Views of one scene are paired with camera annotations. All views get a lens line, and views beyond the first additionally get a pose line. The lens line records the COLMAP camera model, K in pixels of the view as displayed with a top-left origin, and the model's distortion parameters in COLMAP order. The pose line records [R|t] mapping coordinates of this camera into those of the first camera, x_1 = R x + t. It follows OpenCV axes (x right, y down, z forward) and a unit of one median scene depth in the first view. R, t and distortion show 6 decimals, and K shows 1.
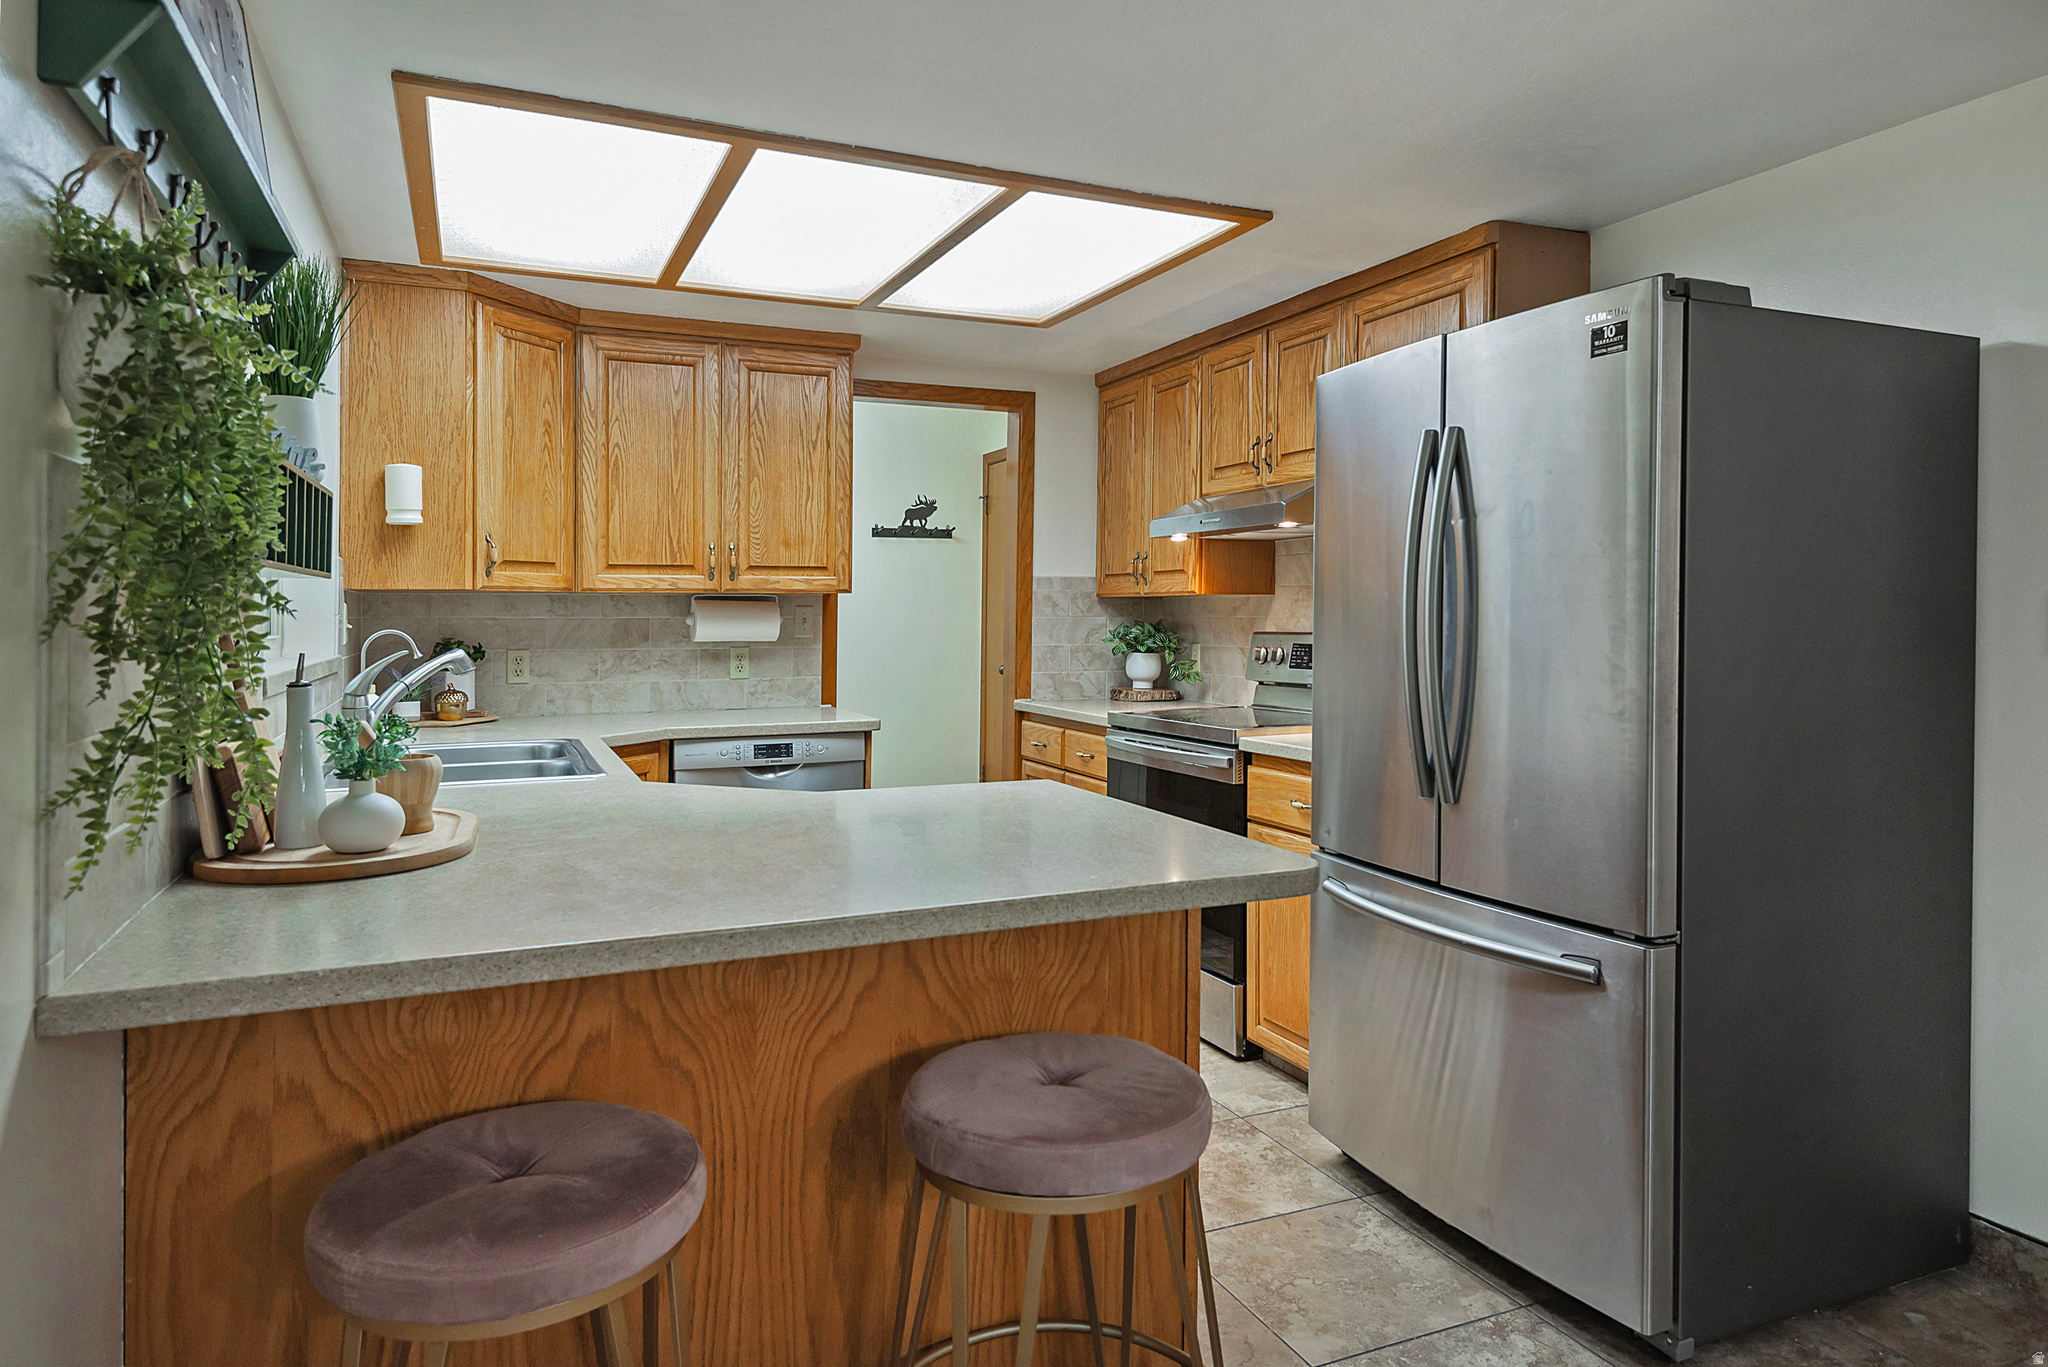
lens RADIAL K [[1296.5, 0, 1024.0], [0, 1296.5, 683.5], [0, 0, 1]] dist [0.057154, -0.059882]
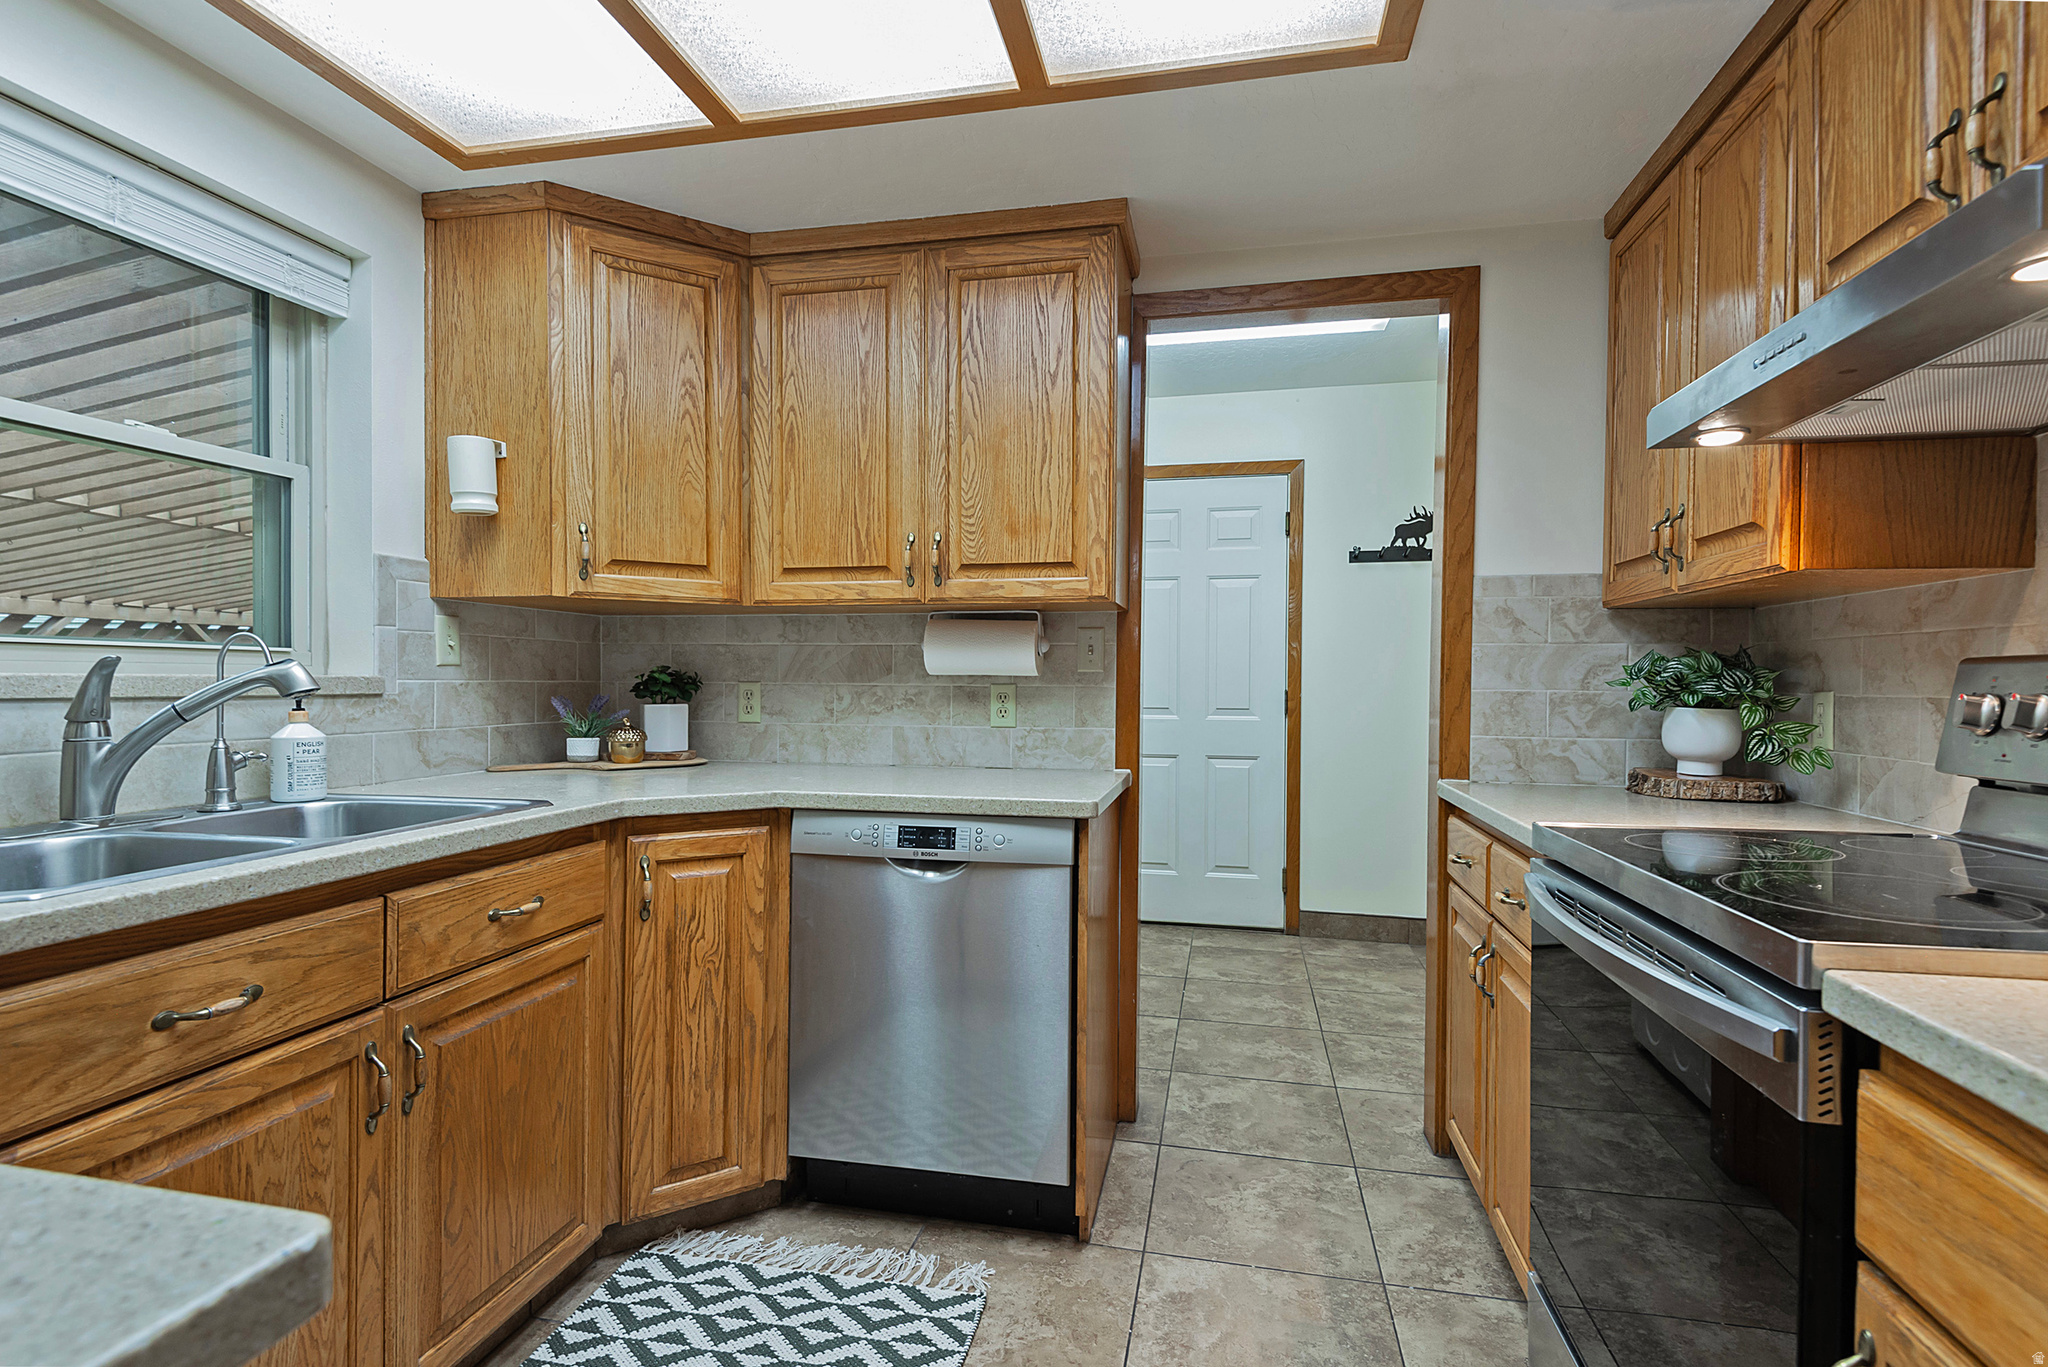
lens RADIAL K [[996.2, 0, 1017.8], [0, 996.2, 691.2], [0, 0, 1]] dist [0.027014, -0.000749]
pose [[0.809345, 0.014215, -0.587162, 0.131285], [-0.041110, 0.998626, -0.032489, -0.006536], [0.585894, 0.050433, 0.808817, 0.604088]]
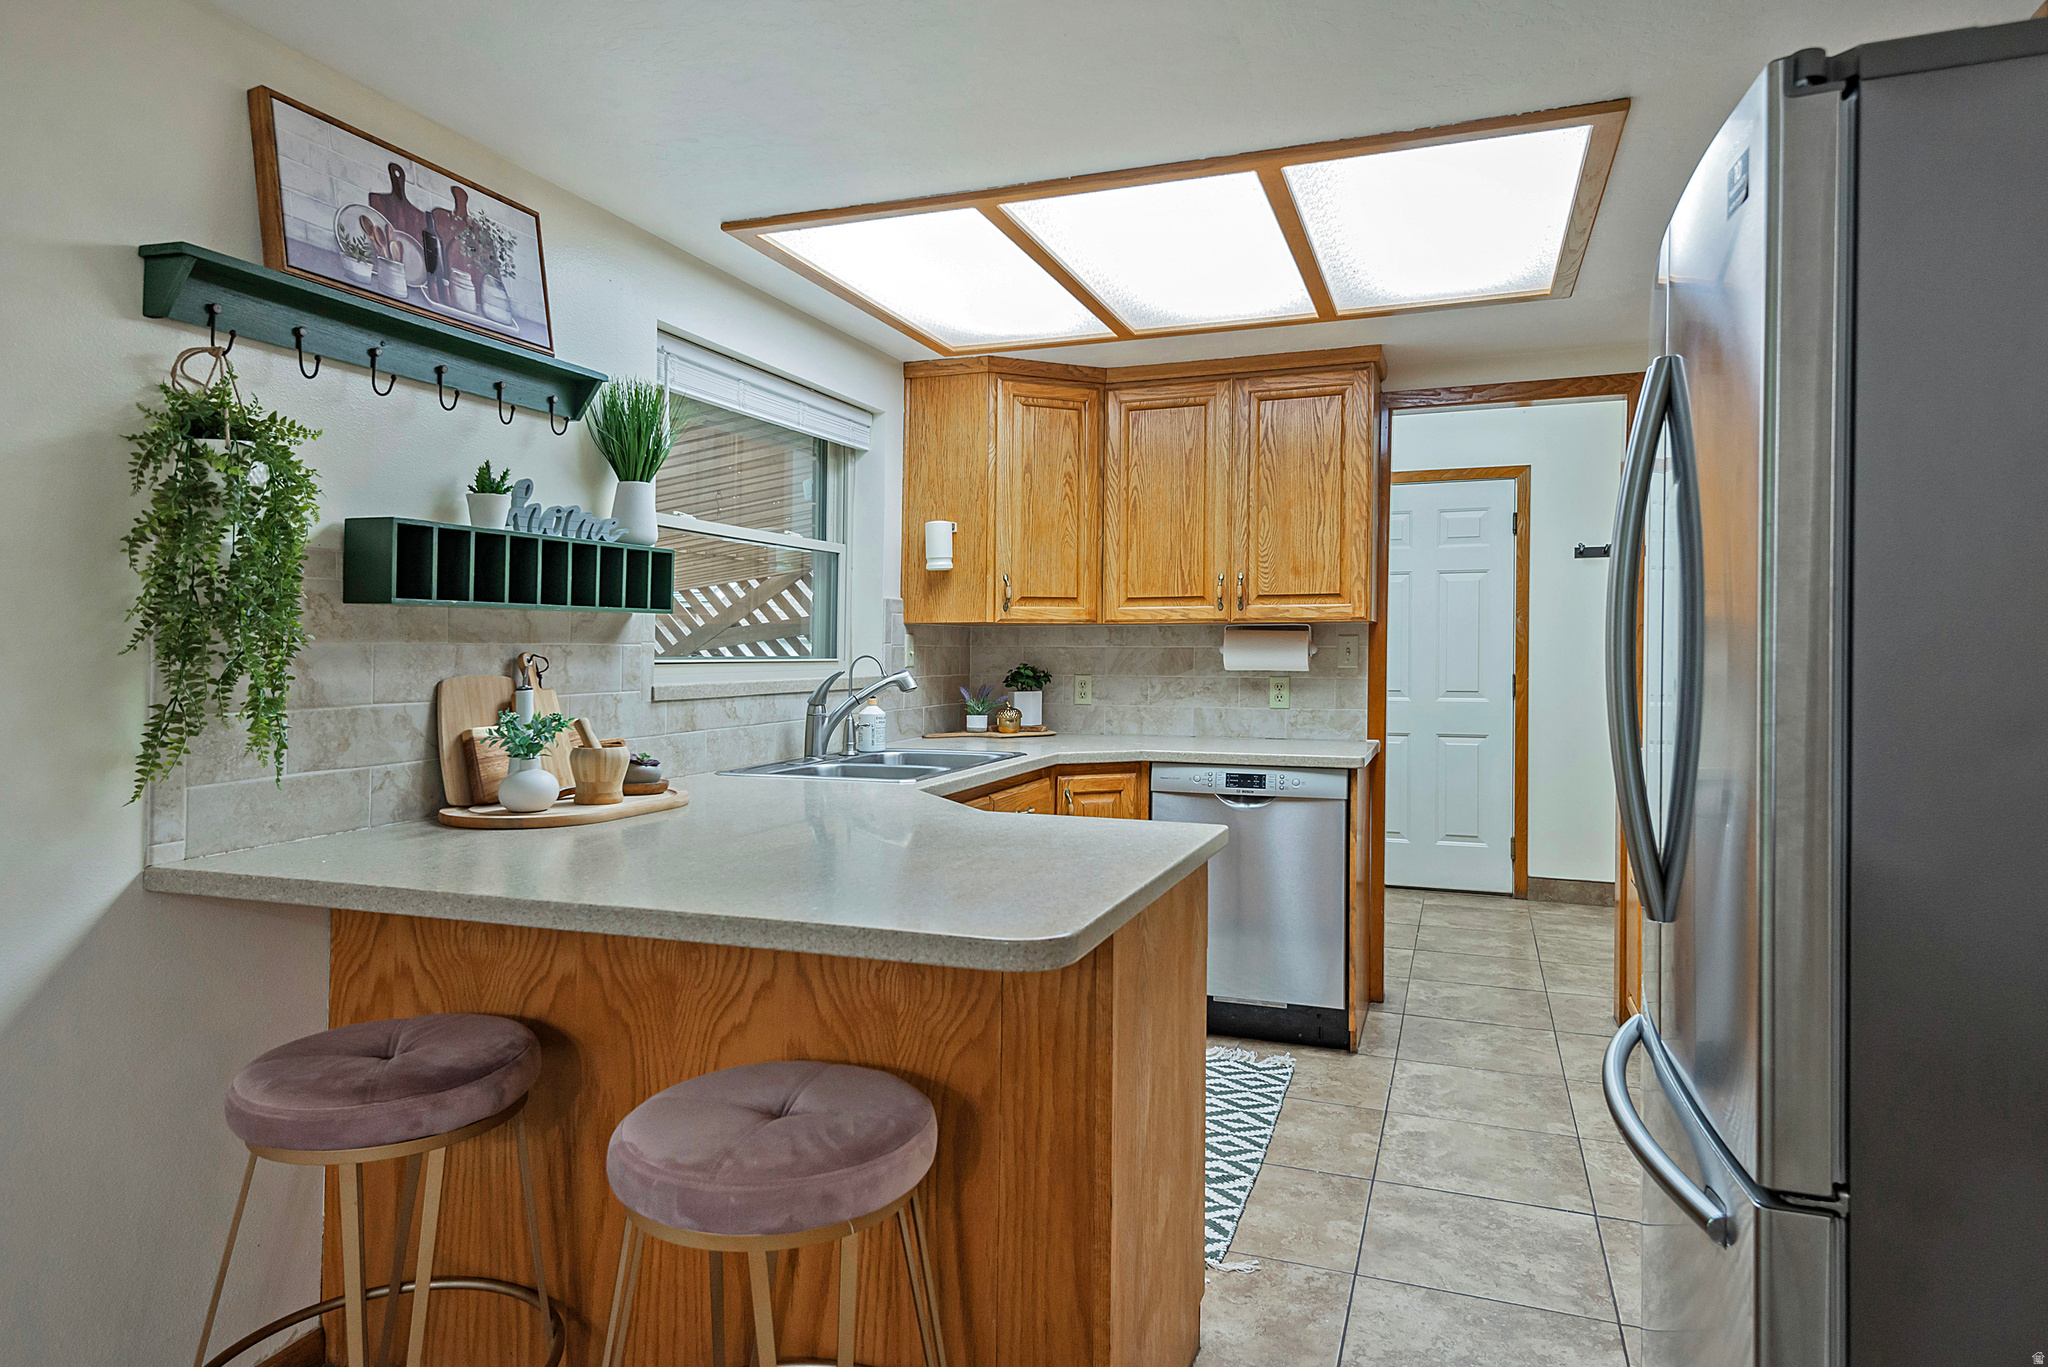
lens RADIAL K [[1242.4, 0, 977.8], [0, 1242.4, 676.7], [0, 0, 1]] dist [0.051543, -0.001295]
pose [[0.704307, 0.019067, -0.709639, 0.326756], [-0.040875, 0.999070, -0.013724, -0.005894], [0.708718, 0.038672, 0.704431, 0.178543]]
